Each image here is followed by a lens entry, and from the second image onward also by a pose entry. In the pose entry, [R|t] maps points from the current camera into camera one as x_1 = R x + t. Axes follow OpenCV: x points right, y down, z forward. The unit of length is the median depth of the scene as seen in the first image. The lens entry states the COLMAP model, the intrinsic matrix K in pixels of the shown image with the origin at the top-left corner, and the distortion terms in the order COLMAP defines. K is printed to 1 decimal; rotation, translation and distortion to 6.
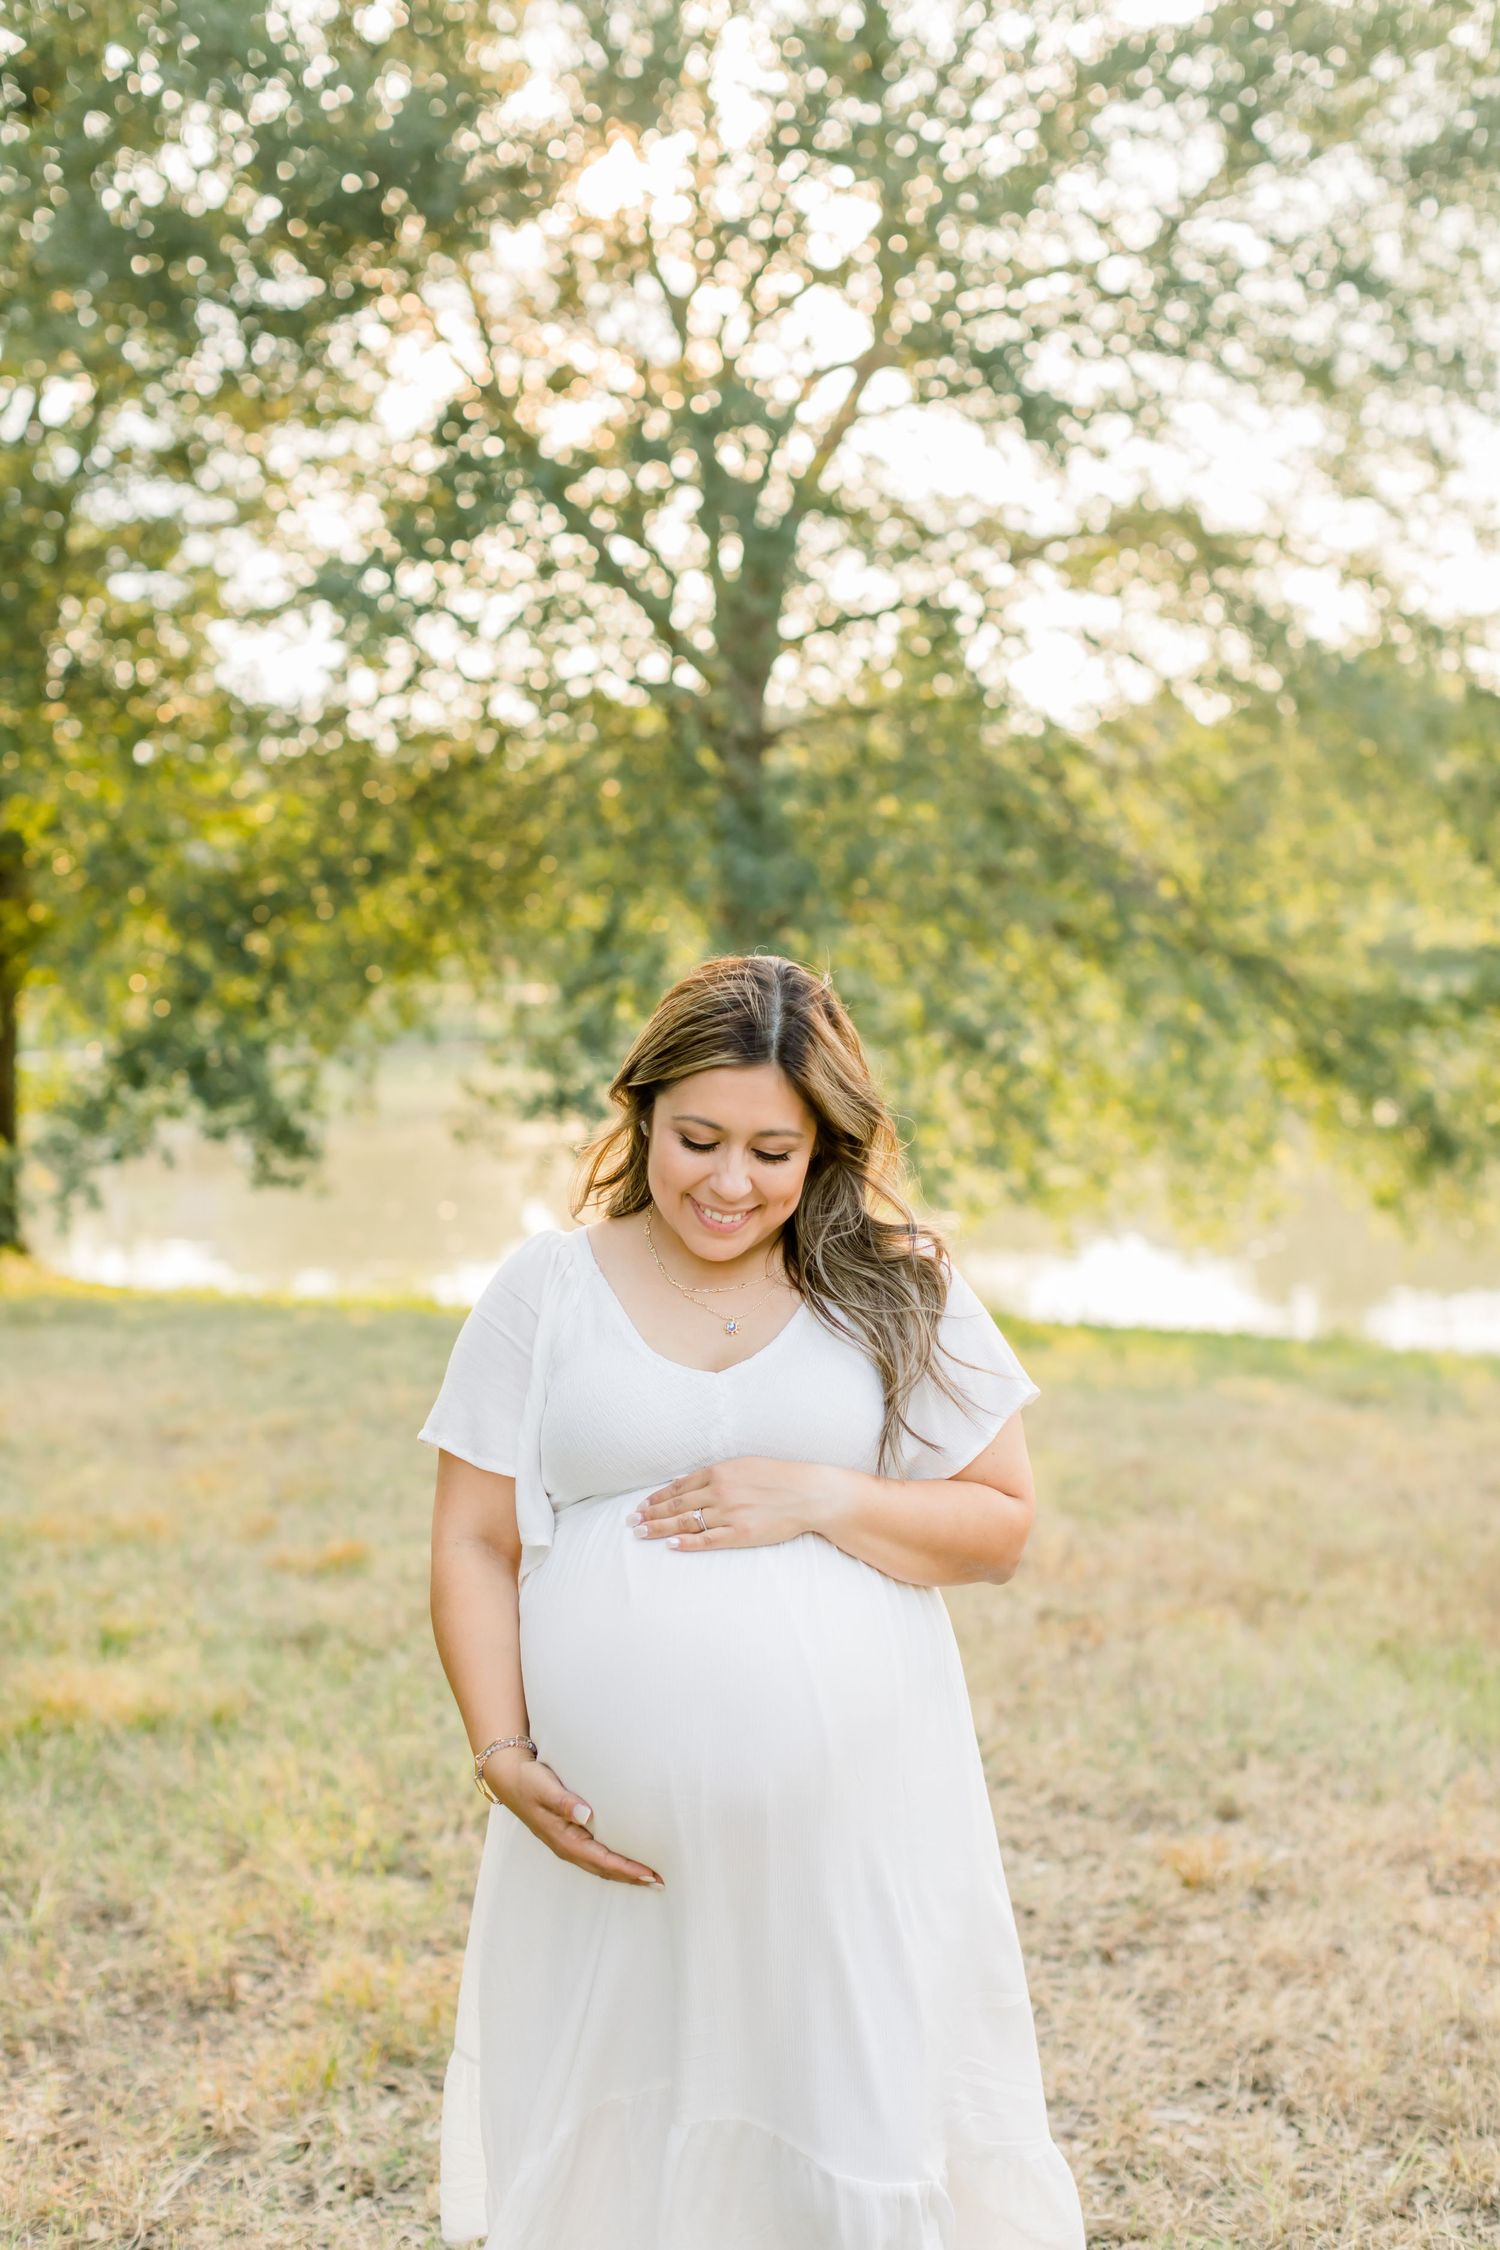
lens RADIAL K [[3229.1, 0, 744.6], [0, 3229.1, 1127.2], [0, 0, 1]] dist [0.034788, 0.000000]
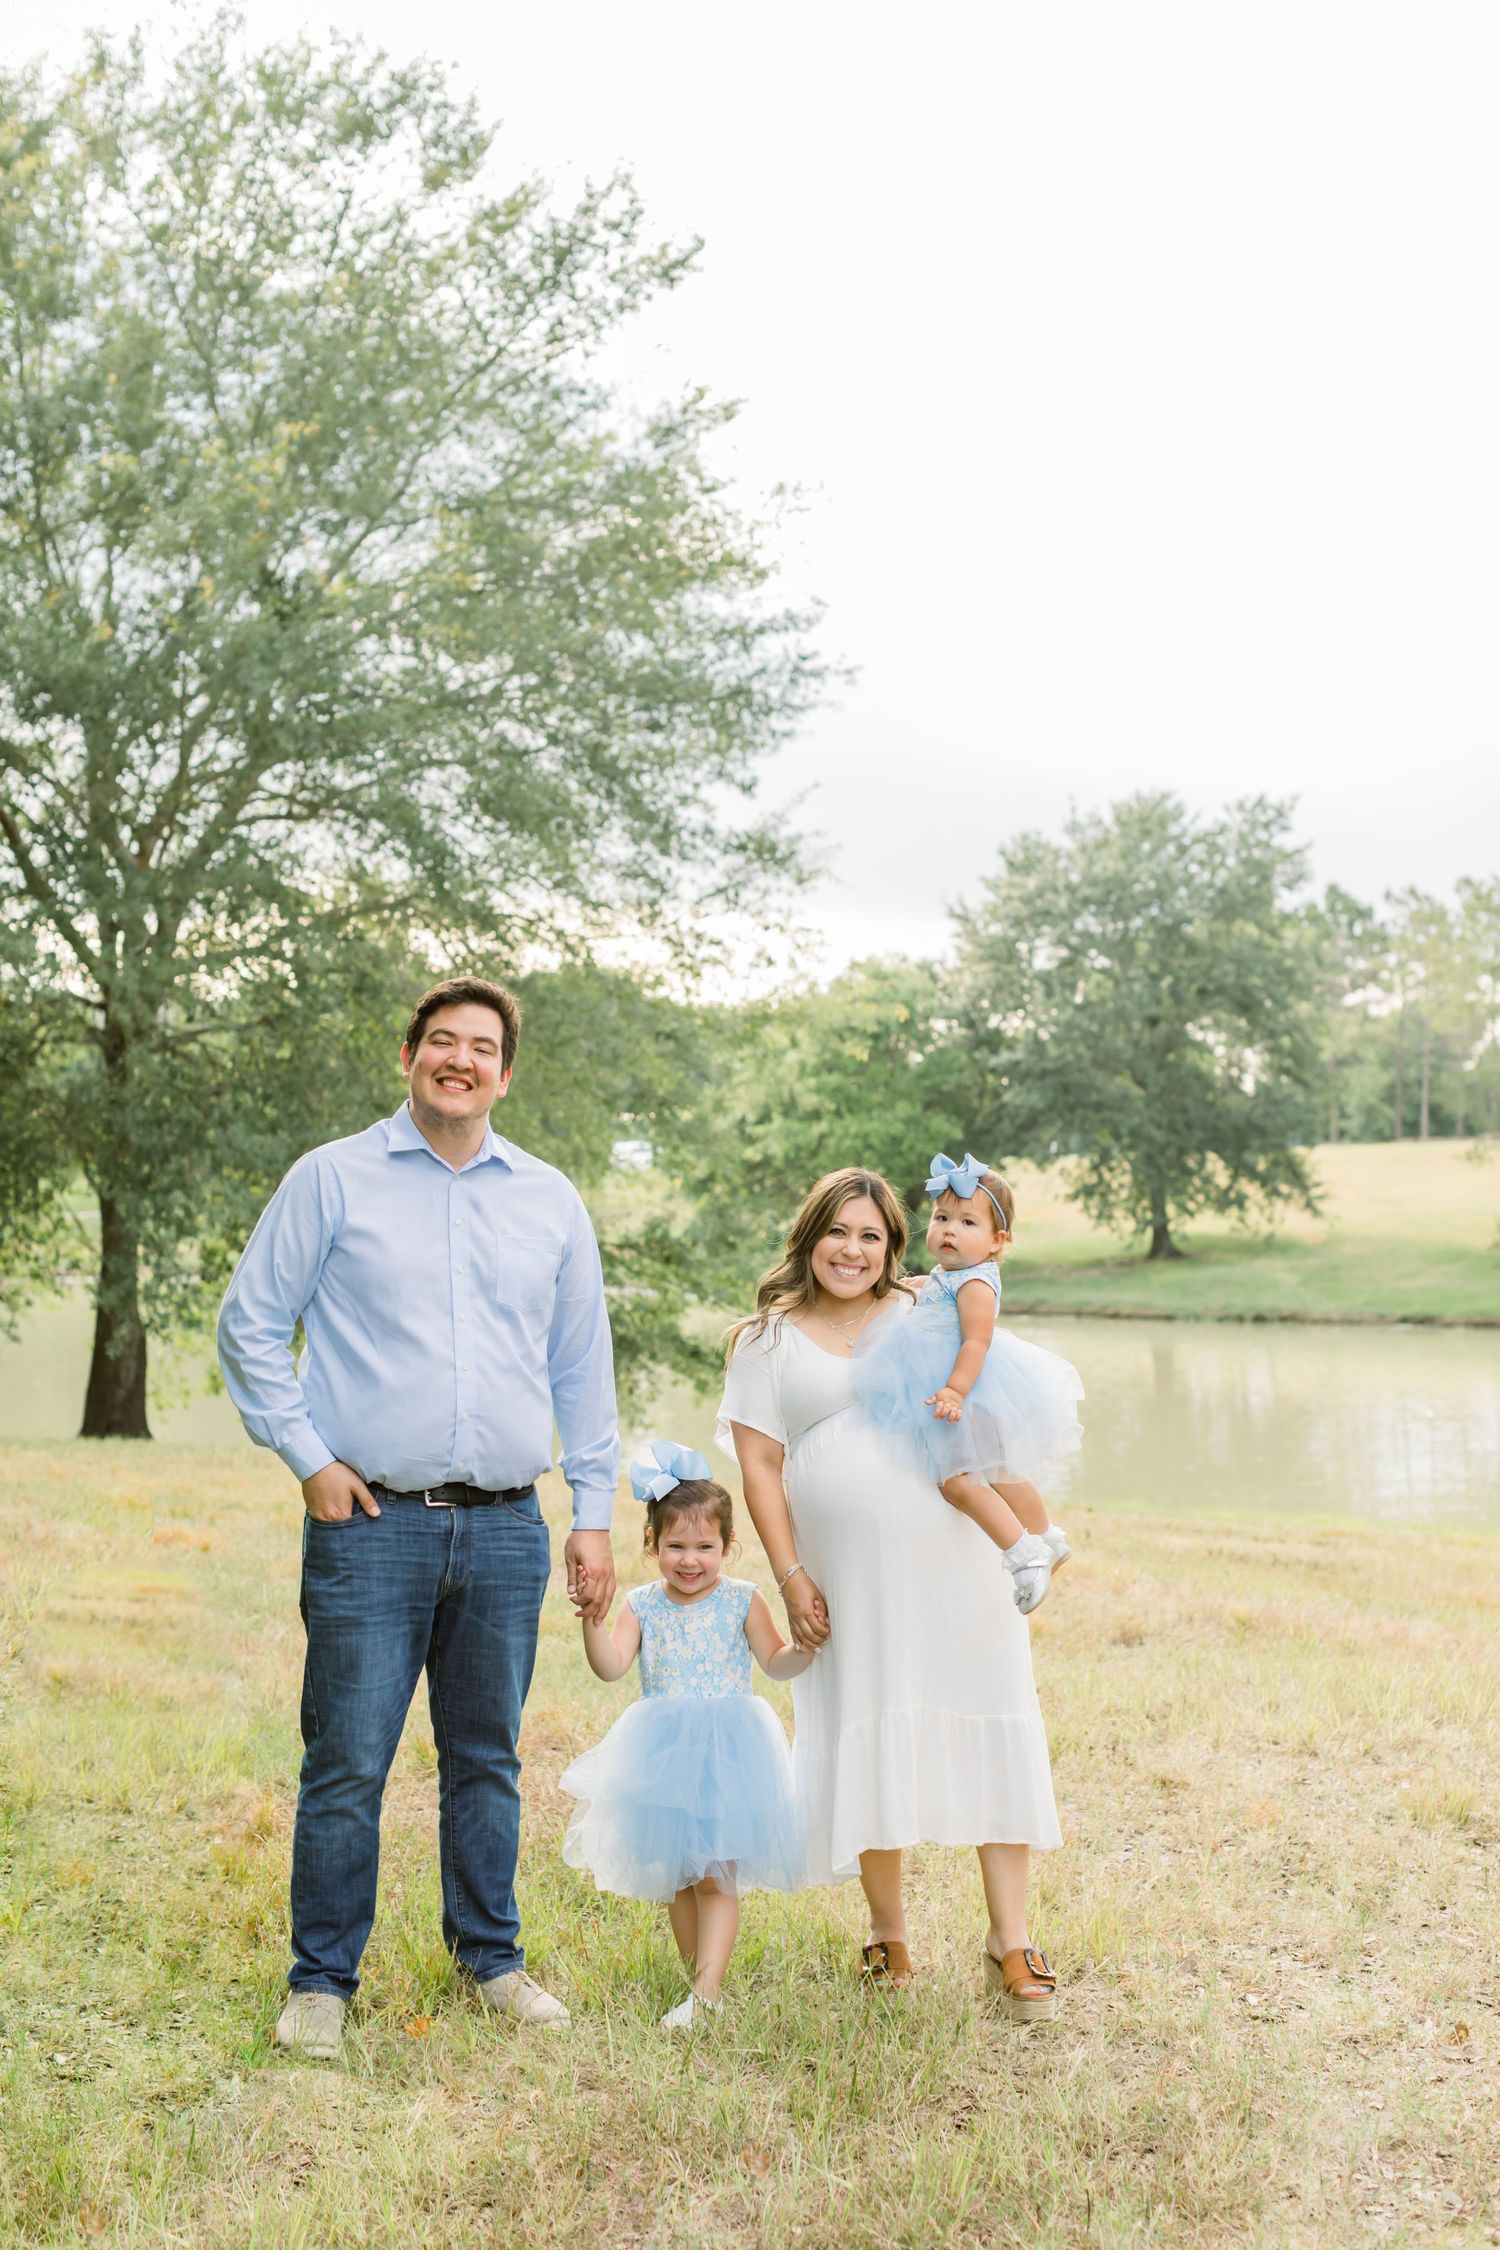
lens RADIAL K [[3229.1, 0, 722.1], [0, 3229.1, 1164.4], [0, 0, 1]] dist [0.034788, 0.000000]
pose [[0.945887, 0.031336, 0.322980, -0.233114], [-0.009201, 0.997516, -0.069832, 0.027946], [-0.324366, 0.063081, 0.943826, -0.419326]]
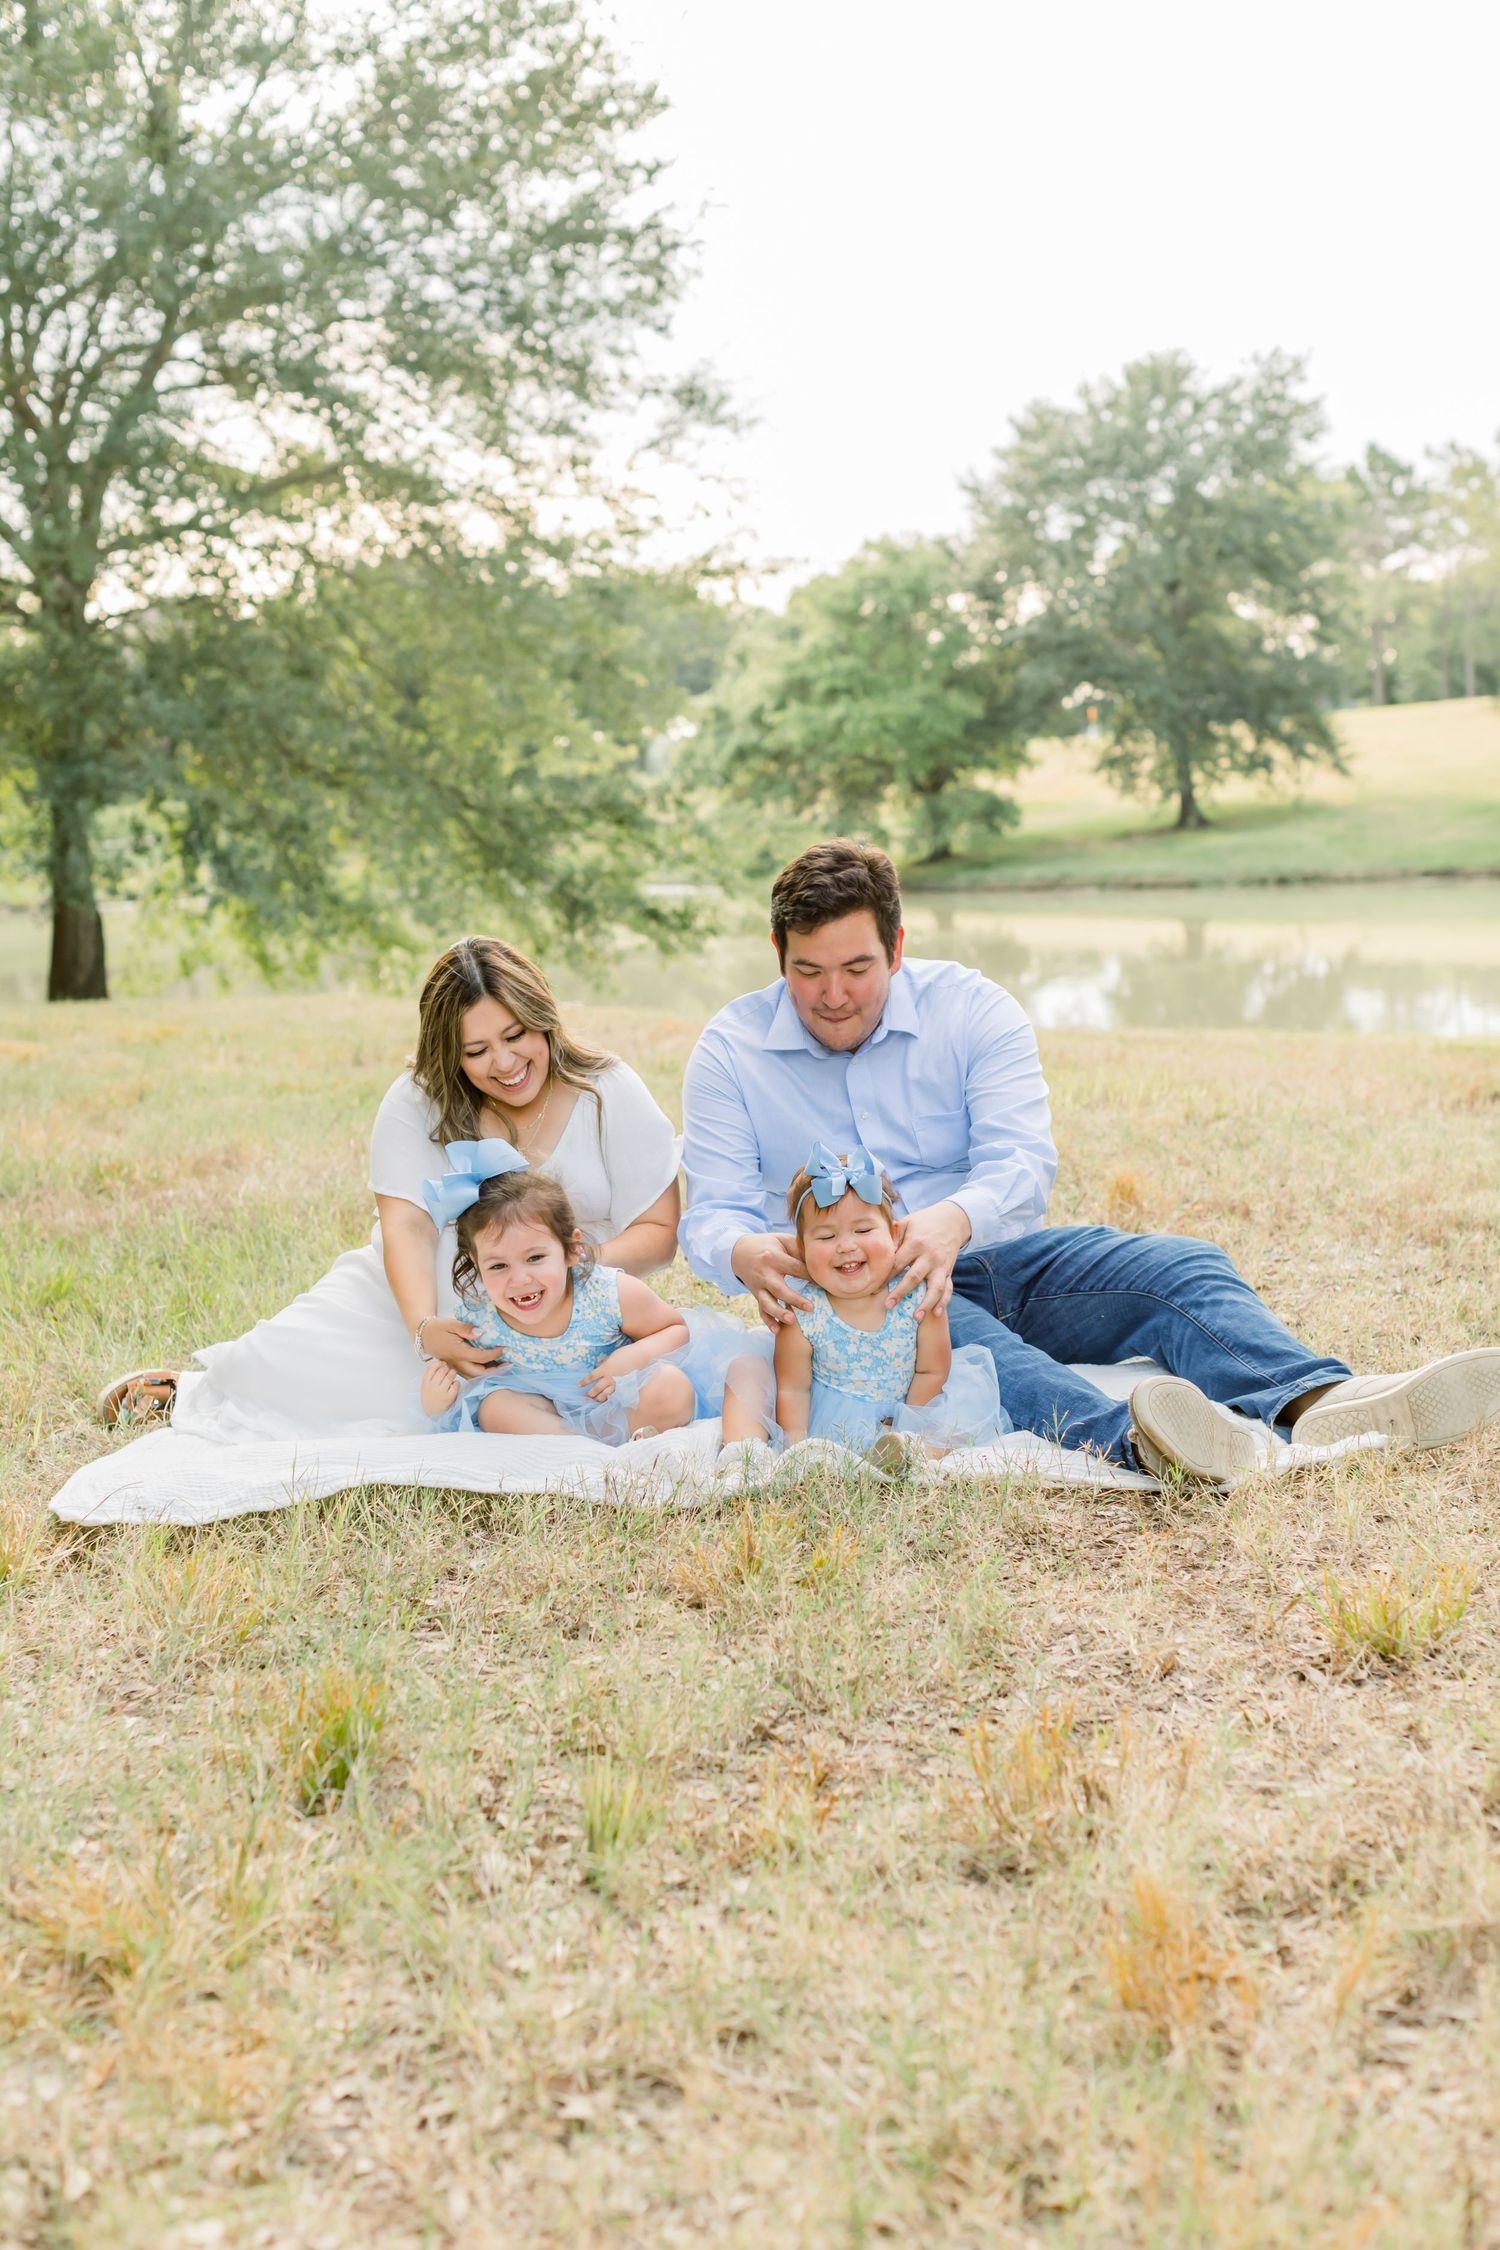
lens RADIAL K [[3229.1, 0, 733.8], [0, 3229.1, 1151.4], [0, 0, 1]] dist [0.034788, 0.000000]
pose [[0.952194, -0.050031, 0.301371, -0.176923], [0.038317, 0.998267, 0.044661, 0.057911], [-0.303083, -0.030979, 0.952461, -0.446134]]
